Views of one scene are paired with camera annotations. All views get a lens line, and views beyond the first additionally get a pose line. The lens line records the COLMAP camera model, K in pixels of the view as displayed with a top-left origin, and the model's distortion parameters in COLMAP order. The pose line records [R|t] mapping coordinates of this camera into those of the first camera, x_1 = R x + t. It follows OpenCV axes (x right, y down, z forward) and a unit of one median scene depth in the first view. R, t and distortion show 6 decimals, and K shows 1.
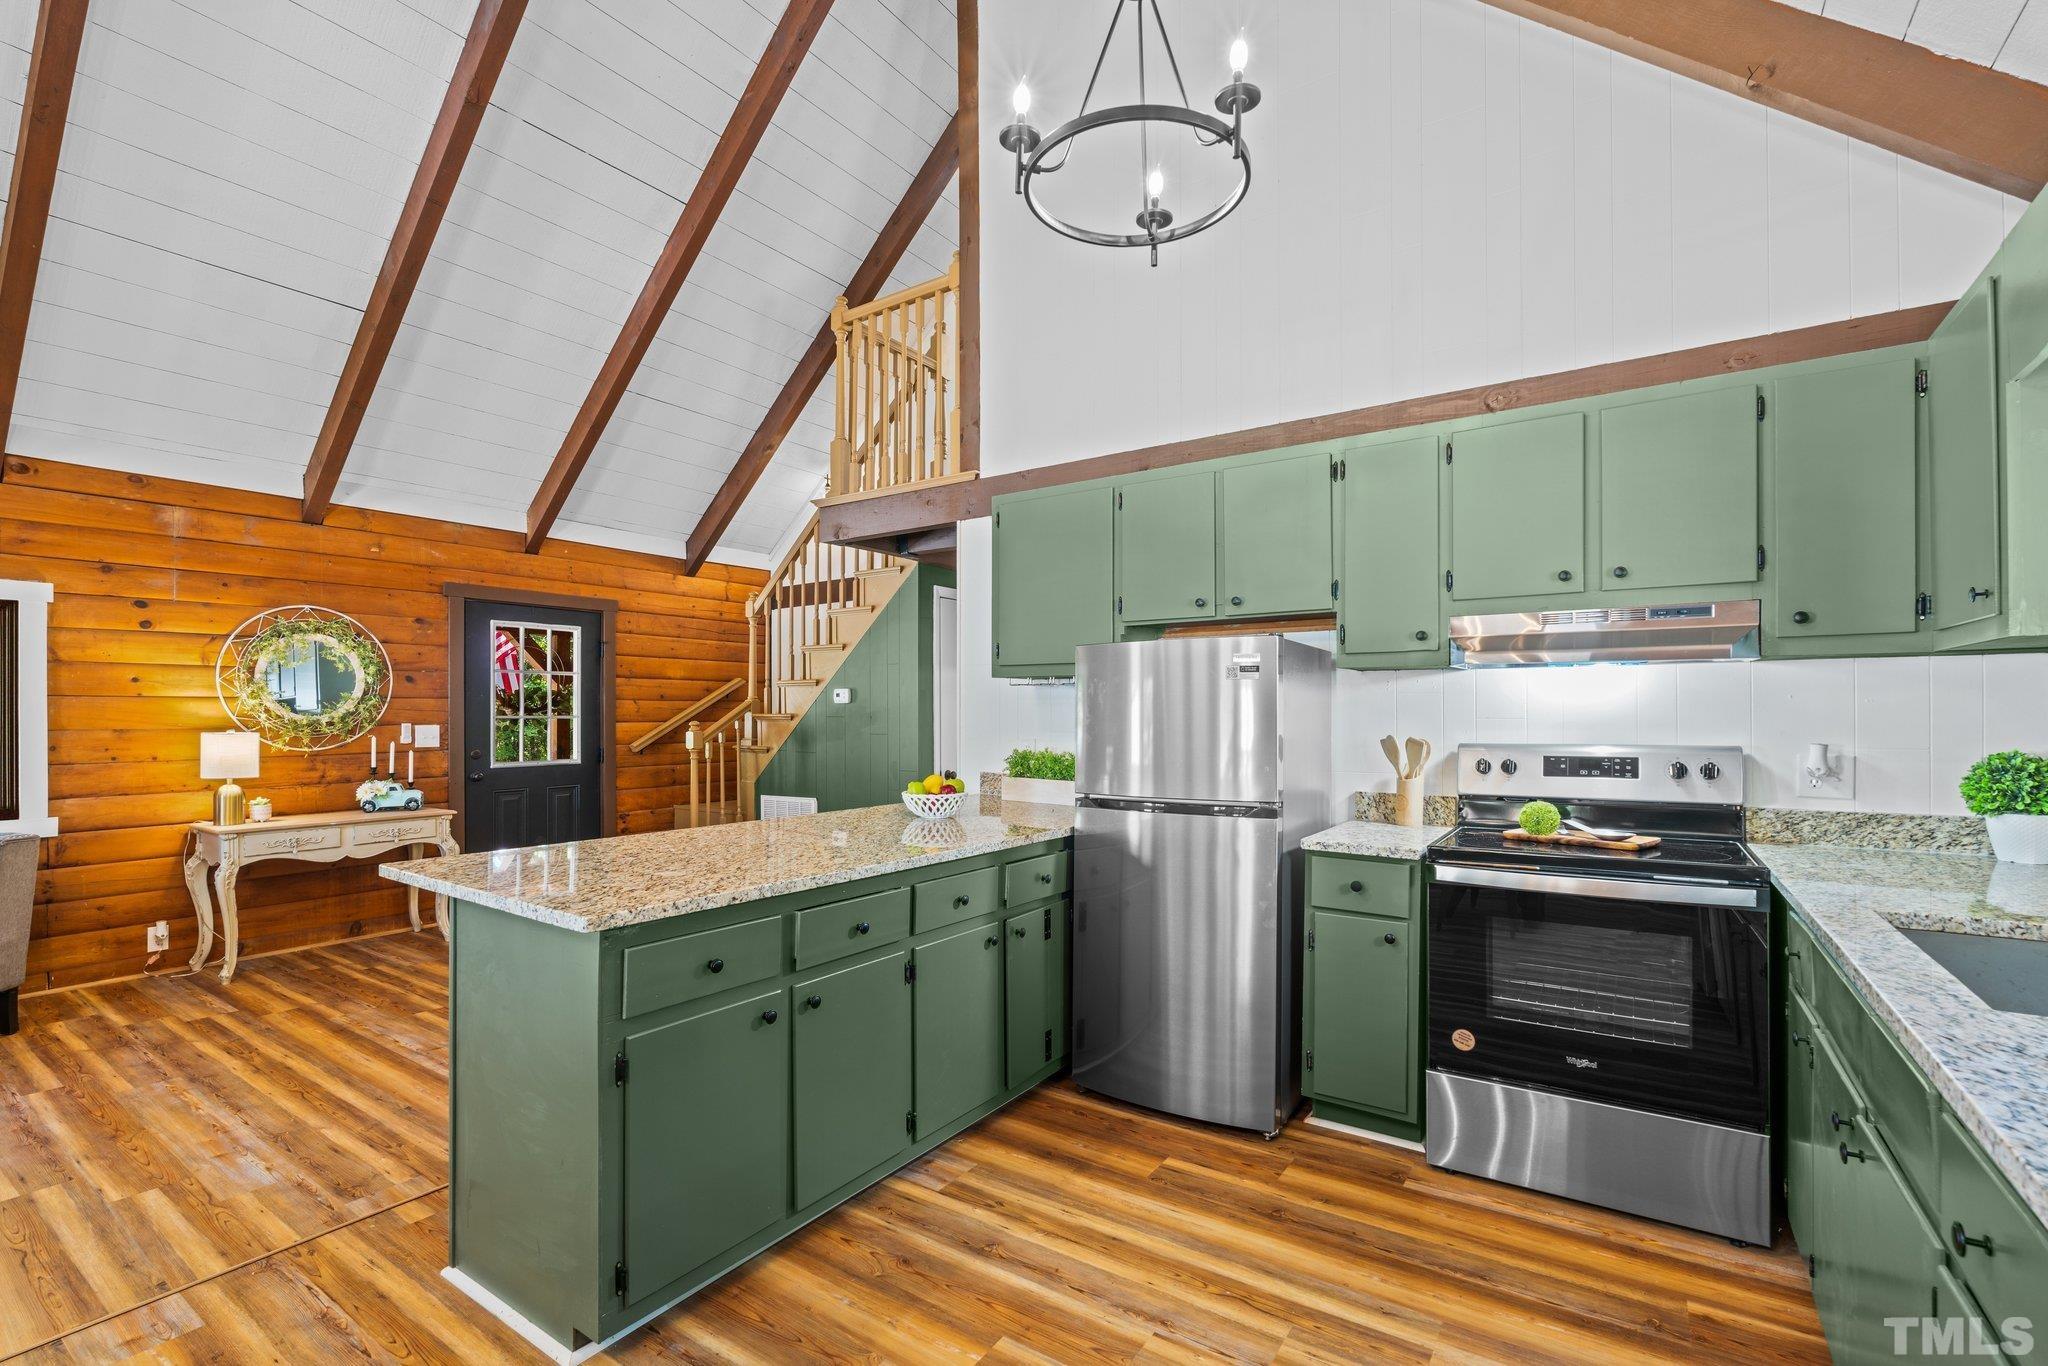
lens RADIAL K [[899.4, 0, 1029.7], [0, 899.4, 712.0], [0, 0, 1]] dist [-0.011782, 0.002534]
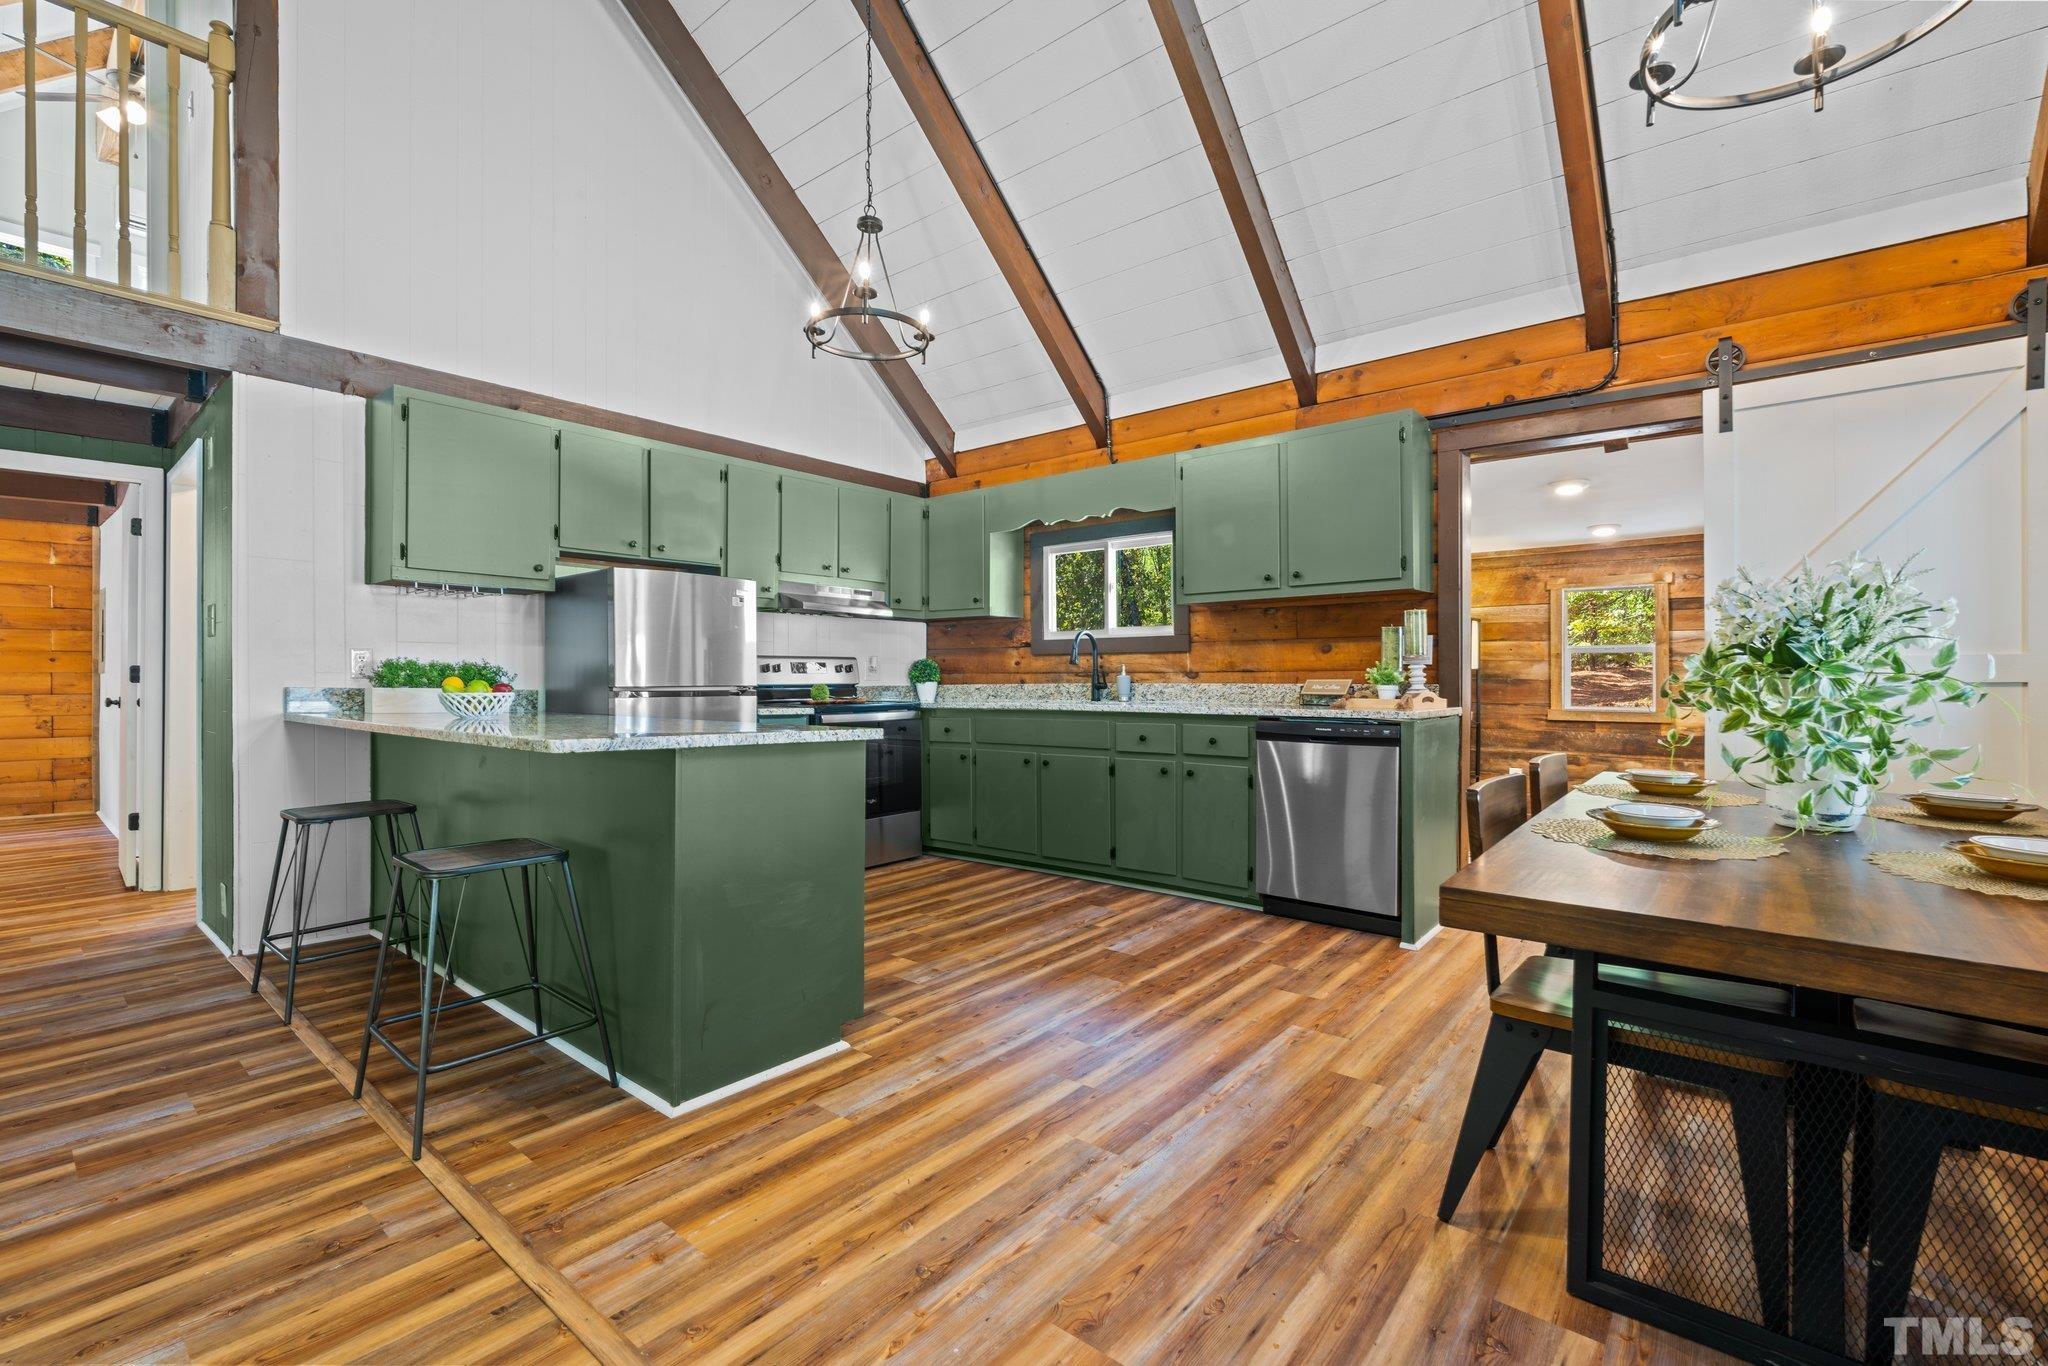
lens RADIAL K [[899.4, 0, 1024.8], [0, 899.4, 682.8], [0, 0, 1]] dist [-0.011782, 0.002534]
pose [[0.101350, -0.000676, 0.994851, -0.893049], [-0.004569, 0.999989, 0.001145, 0.064552], [-0.994840, -0.004662, 0.101346, 0.256963]]
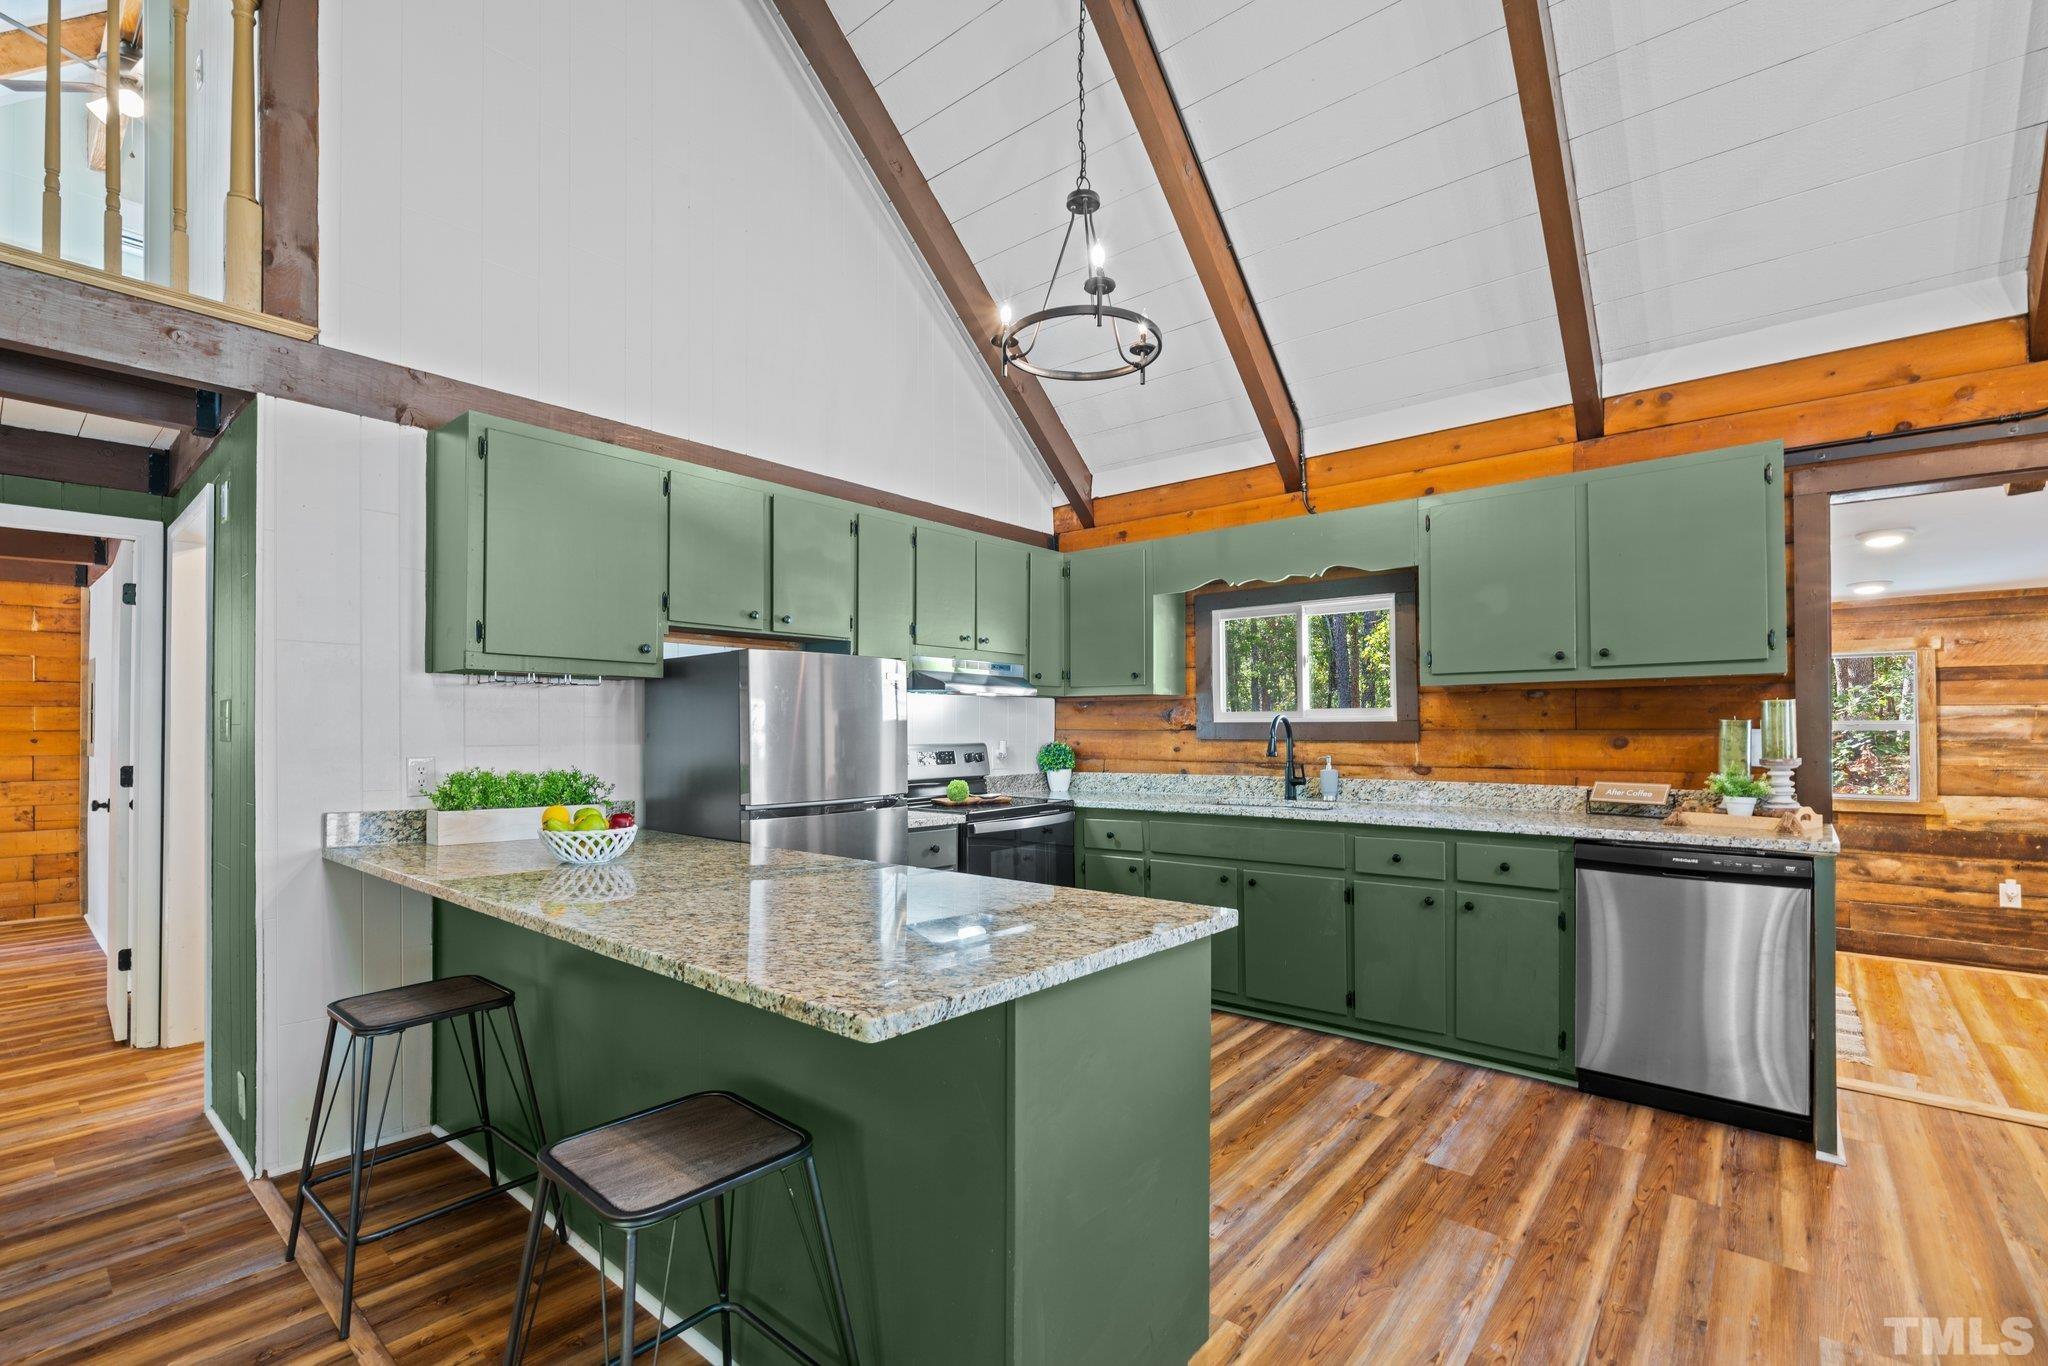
lens RADIAL K [[899.4, 0, 1018.8], [0, 899.4, 724.1], [0, 0, 1]] dist [-0.011782, 0.002534]
pose [[0.104348, 0.004871, 0.994529, -0.684039], [-0.001768, 0.999987, -0.004712, 0.006568], [-0.994539, -0.001266, 0.104356, 0.504476]]
